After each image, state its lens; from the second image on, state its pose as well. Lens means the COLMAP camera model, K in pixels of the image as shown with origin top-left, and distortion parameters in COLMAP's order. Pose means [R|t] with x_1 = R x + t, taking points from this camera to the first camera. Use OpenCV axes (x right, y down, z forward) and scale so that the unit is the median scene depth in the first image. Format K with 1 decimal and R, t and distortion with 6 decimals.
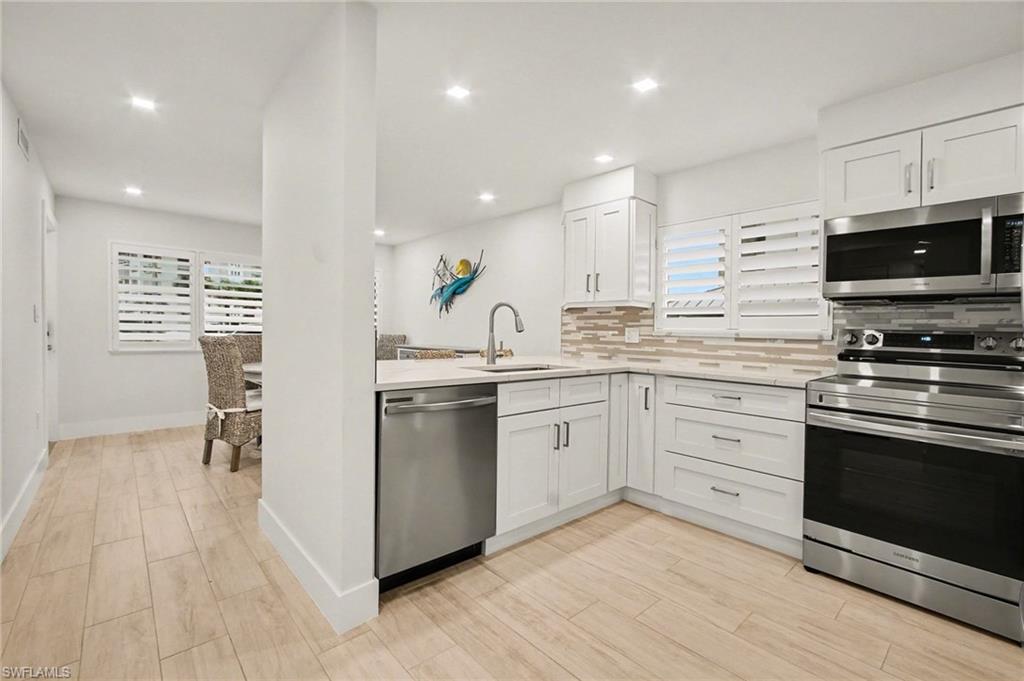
lens RADIAL K [[458.5, 0, 518.8], [0, 458.5, 345.7], [0, 0, 1]] dist [-0.000491, -0.000246]
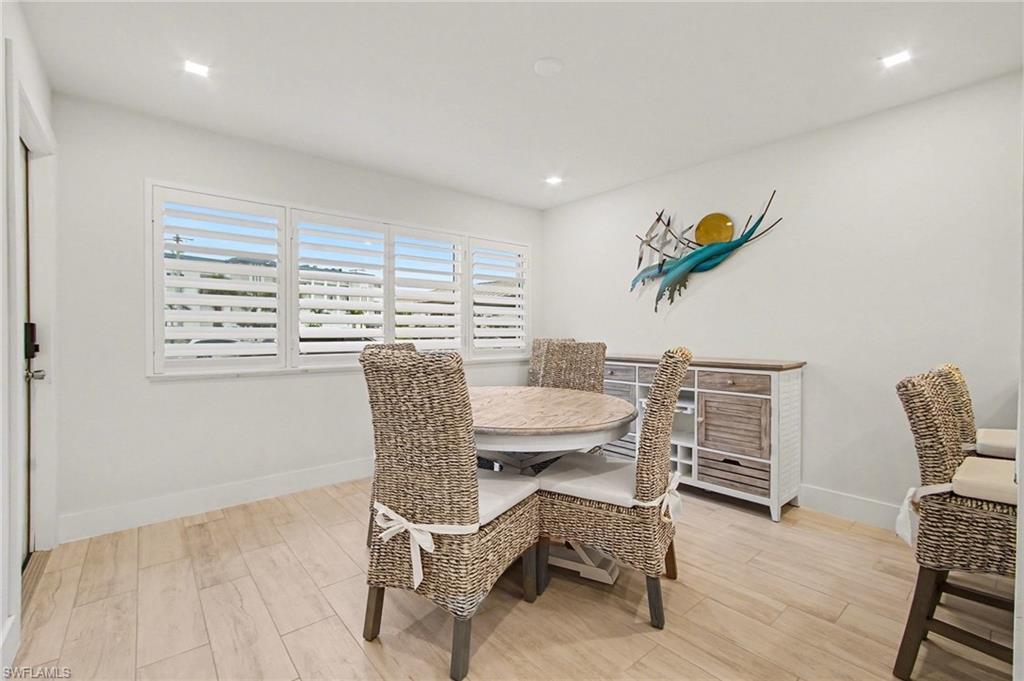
lens RADIAL K [[458.5, 0, 526.7], [0, 458.5, 333.9], [0, 0, 1]] dist [-0.000491, -0.000246]
pose [[0.999728, -0.016257, -0.016722, -0.535786], [0.015811, 0.999525, -0.026467, -0.024250], [0.017145, 0.026195, 0.999510, 0.568859]]
